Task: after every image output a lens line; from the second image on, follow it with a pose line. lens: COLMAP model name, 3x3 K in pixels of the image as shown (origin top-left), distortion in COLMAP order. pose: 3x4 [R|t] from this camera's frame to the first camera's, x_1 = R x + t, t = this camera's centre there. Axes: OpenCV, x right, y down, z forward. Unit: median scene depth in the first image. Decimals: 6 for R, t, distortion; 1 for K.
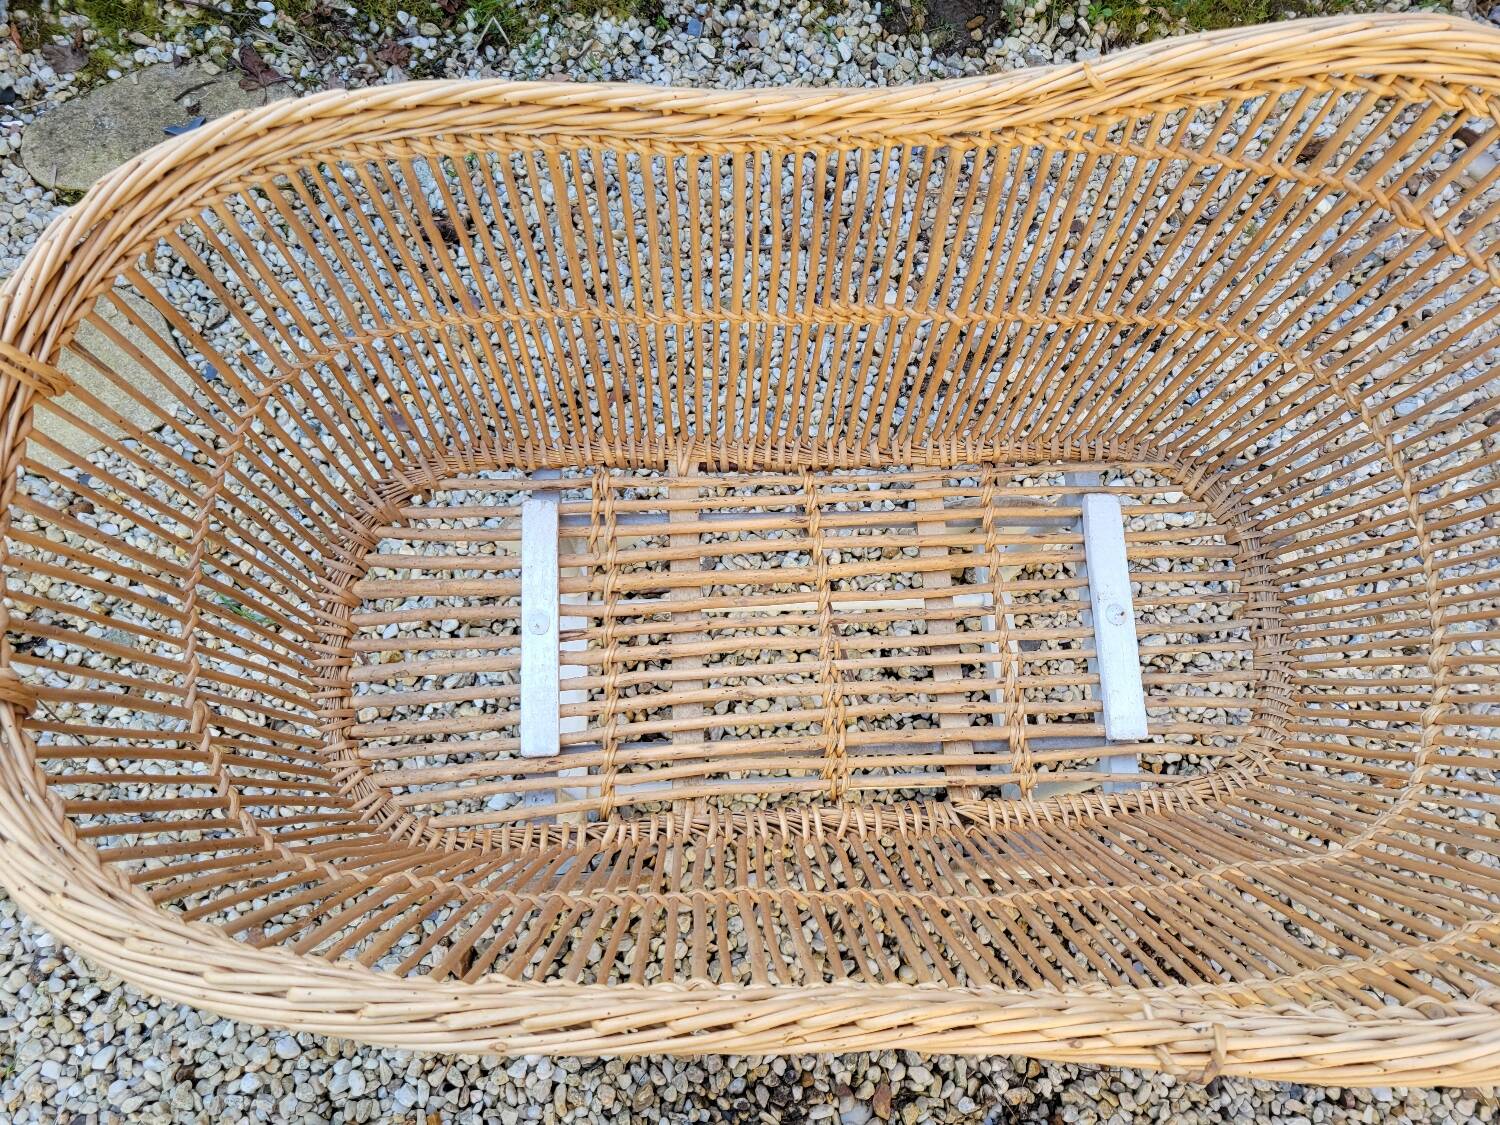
lens RADIAL K [[1066.4, 0, 752.1], [0, 1066.4, 608.9], [0, 0, 1]] dist [0.050965, -0.031655]
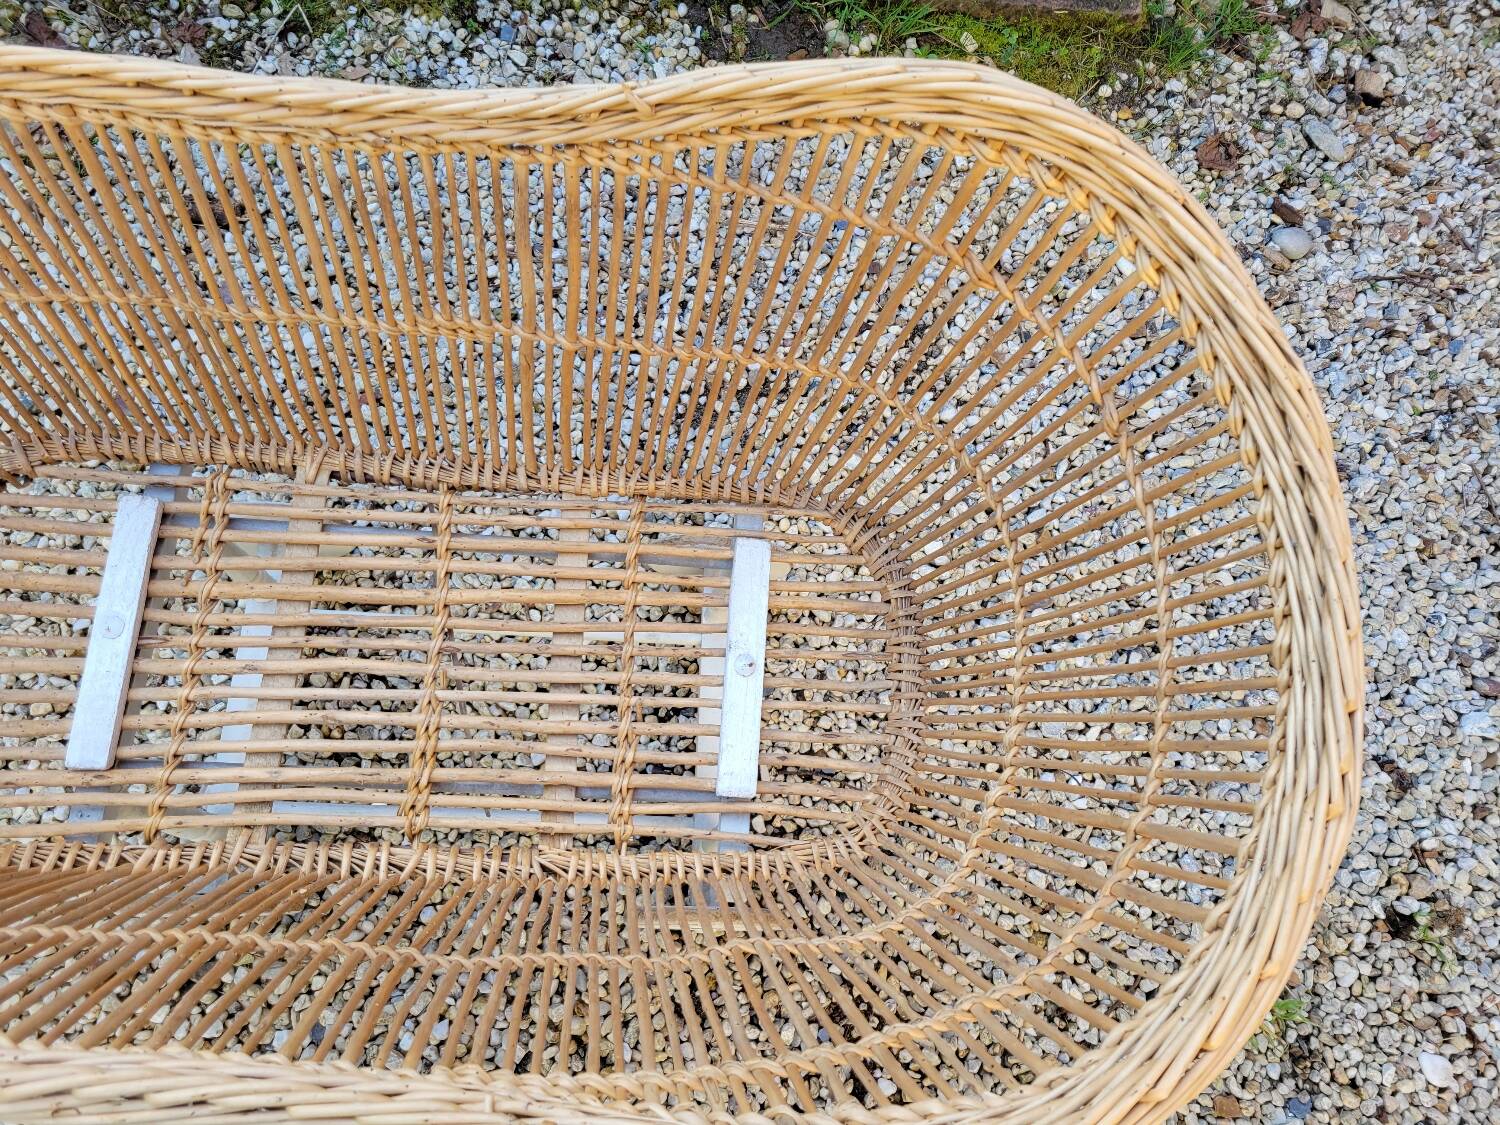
lens RADIAL K [[1066.4, 0, 752.1], [0, 1066.4, 608.9], [0, 0, 1]] dist [0.050965, -0.031655]
pose [[0.996743, 0.080051, 0.009742, 0.210925], [-0.079826, 0.996575, -0.021603, -0.015627], [-0.011438, 0.020755, 0.999719, 0.029187]]
